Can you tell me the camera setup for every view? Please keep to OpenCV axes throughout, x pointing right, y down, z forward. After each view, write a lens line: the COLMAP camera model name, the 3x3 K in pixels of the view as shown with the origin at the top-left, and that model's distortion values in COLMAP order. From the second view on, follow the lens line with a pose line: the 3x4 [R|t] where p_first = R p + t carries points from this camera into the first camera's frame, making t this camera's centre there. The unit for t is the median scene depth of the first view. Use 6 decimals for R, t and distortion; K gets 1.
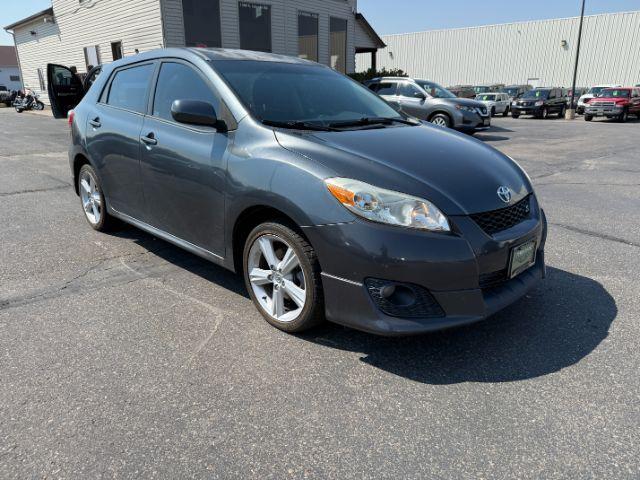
lens RADIAL K [[457.2, 0, 319.5], [0, 457.2, 240.7], [0, 0, 1]] dist [0.010898, -0.018413]
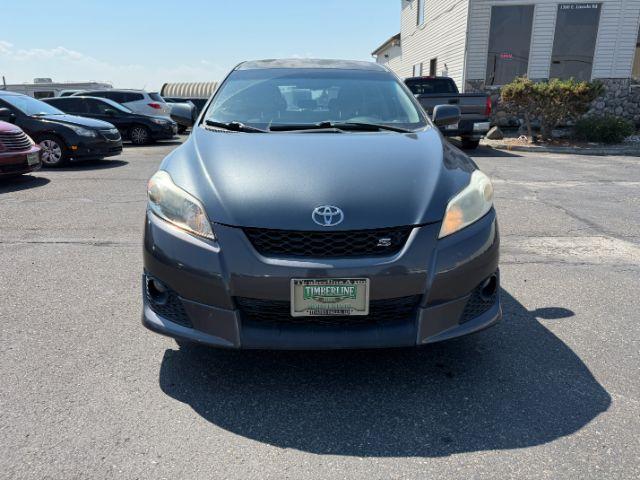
lens RADIAL K [[457.2, 0, 318.7], [0, 457.2, 239.7], [0, 0, 1]] dist [0.010898, -0.018413]
pose [[0.742765, 0.182086, -0.644317, 0.099131], [-0.201982, 0.978416, 0.043659, -0.010050], [0.638360, 0.097713, 0.763511, 0.041663]]
